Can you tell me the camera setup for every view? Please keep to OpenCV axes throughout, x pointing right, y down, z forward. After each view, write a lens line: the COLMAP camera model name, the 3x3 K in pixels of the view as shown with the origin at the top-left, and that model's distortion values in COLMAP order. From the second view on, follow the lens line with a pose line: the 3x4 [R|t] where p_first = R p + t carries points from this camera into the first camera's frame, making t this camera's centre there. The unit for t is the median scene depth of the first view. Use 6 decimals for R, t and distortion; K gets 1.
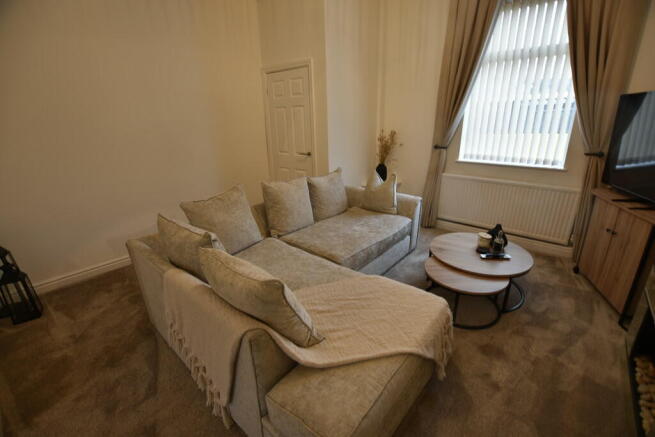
lens RADIAL K [[288.9, 0, 330.3], [0, 288.9, 218.6], [0, 0, 1]] dist [-0.018117, -0.000263]
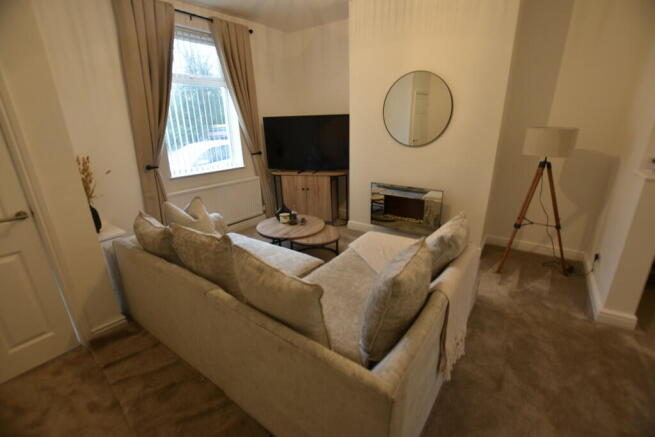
lens RADIAL K [[288.9, 0, 330.3], [0, 288.9, 218.6], [0, 0, 1]] dist [-0.018117, -0.000263]
pose [[-0.094131, -0.287280, 0.953210, -0.679245], [0.354380, 0.885080, 0.301742, -0.220958], [-0.930352, 0.366202, 0.018492, 0.649322]]
